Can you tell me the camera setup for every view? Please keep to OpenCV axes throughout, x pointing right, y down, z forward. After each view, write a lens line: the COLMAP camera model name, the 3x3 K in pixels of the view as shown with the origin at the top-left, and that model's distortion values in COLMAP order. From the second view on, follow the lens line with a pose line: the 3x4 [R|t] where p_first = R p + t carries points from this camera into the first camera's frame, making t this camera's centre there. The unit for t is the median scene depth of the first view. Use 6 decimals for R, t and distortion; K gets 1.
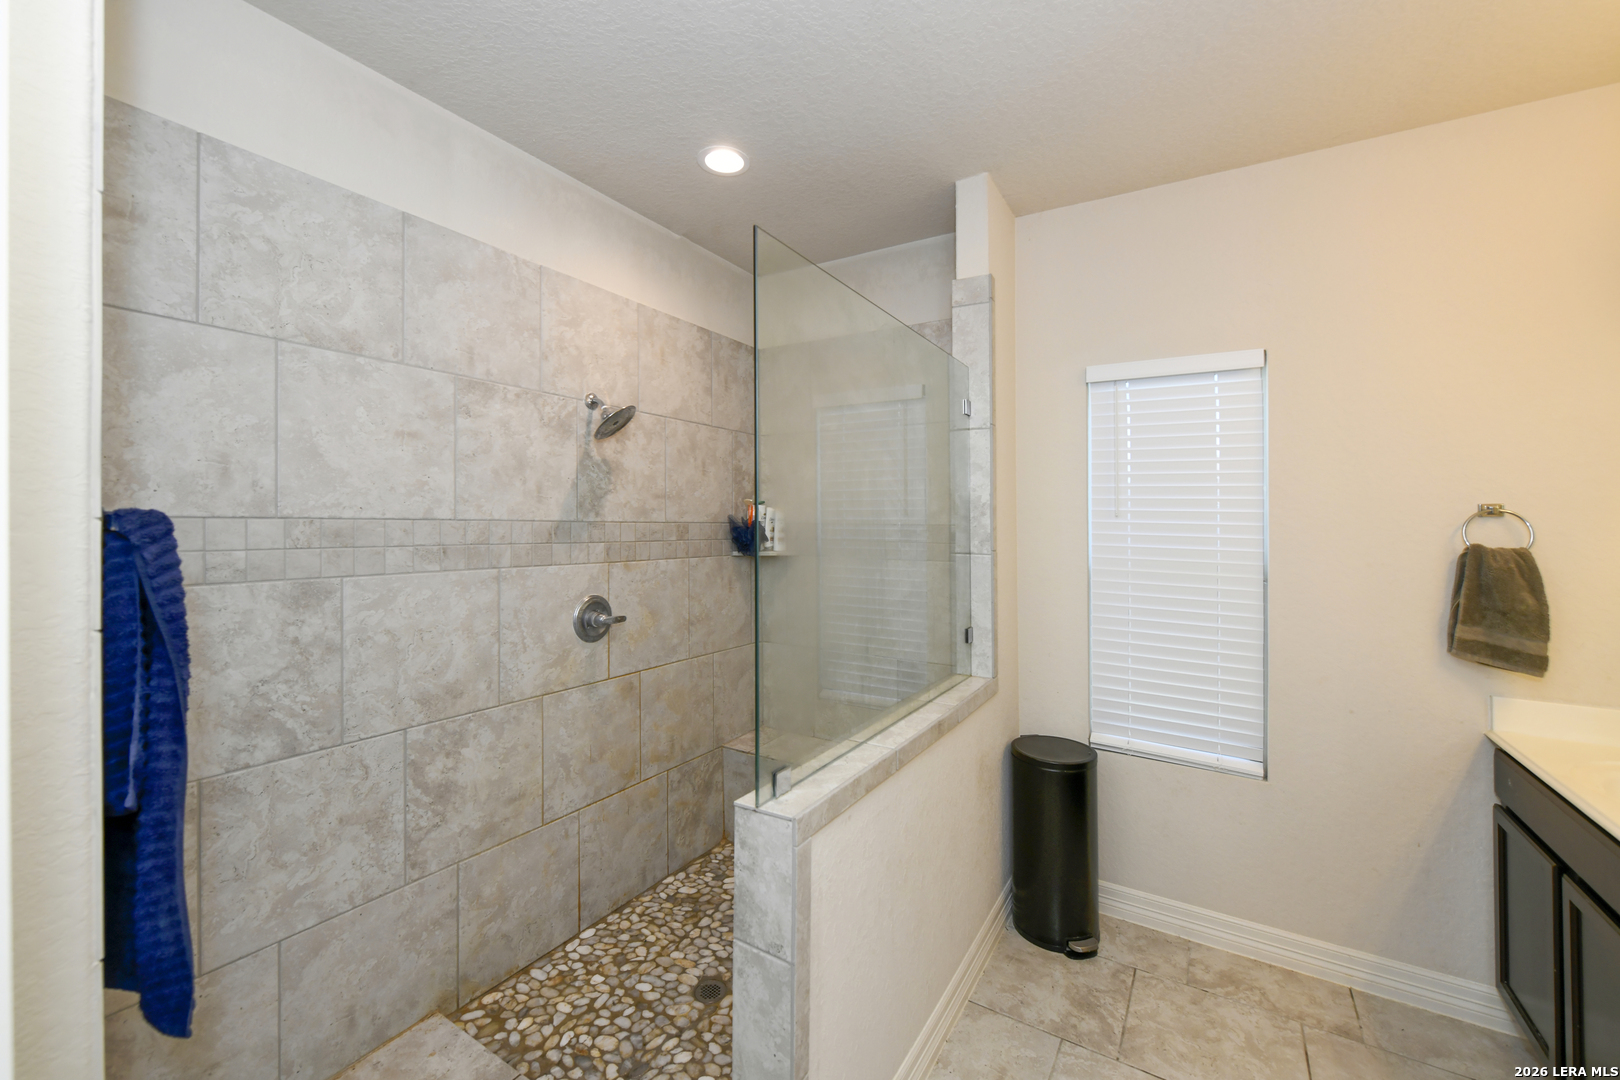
lens RADIAL K [[644.8, 0, 807.3], [0, 644.8, 526.7], [0, 0, 1]] dist [-0.000068, -0.000209]
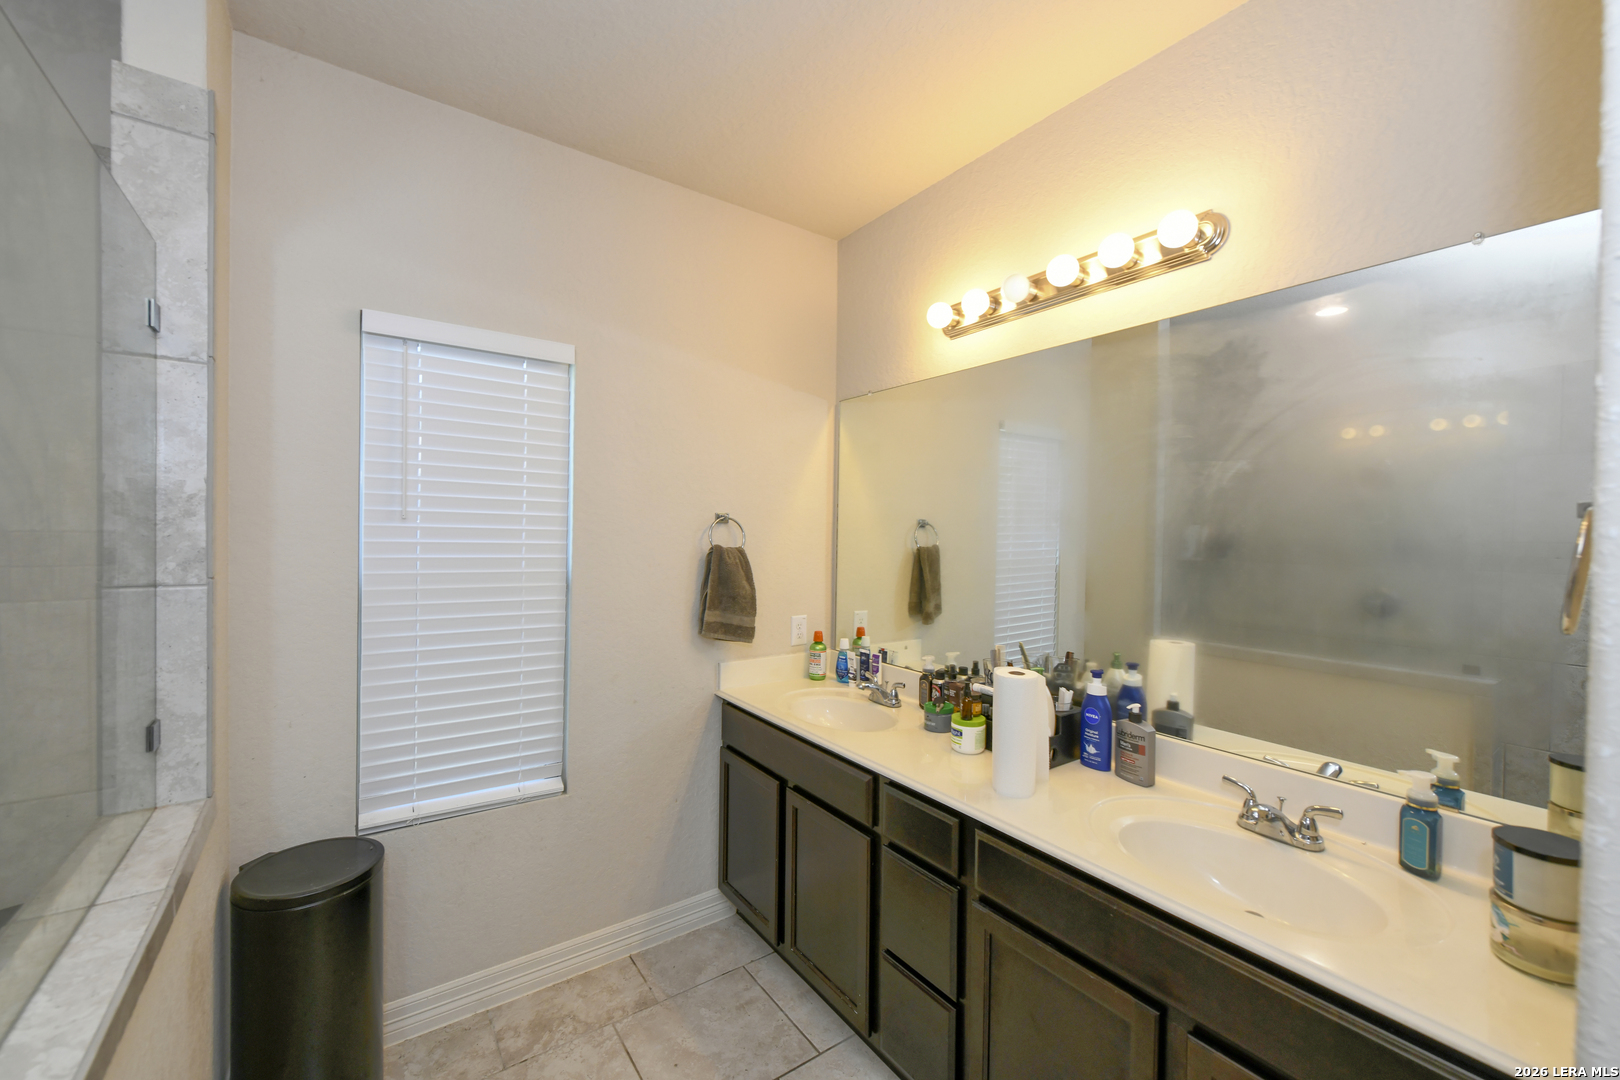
lens RADIAL K [[644.8, 0, 807.3], [0, 644.8, 526.7], [0, 0, 1]] dist [-0.000068, -0.000209]
pose [[0.381835, -0.004818, 0.924218, -0.041947], [-0.001305, 0.999983, 0.005752, -0.012765], [-0.924230, -0.003403, 0.381822, 0.297329]]
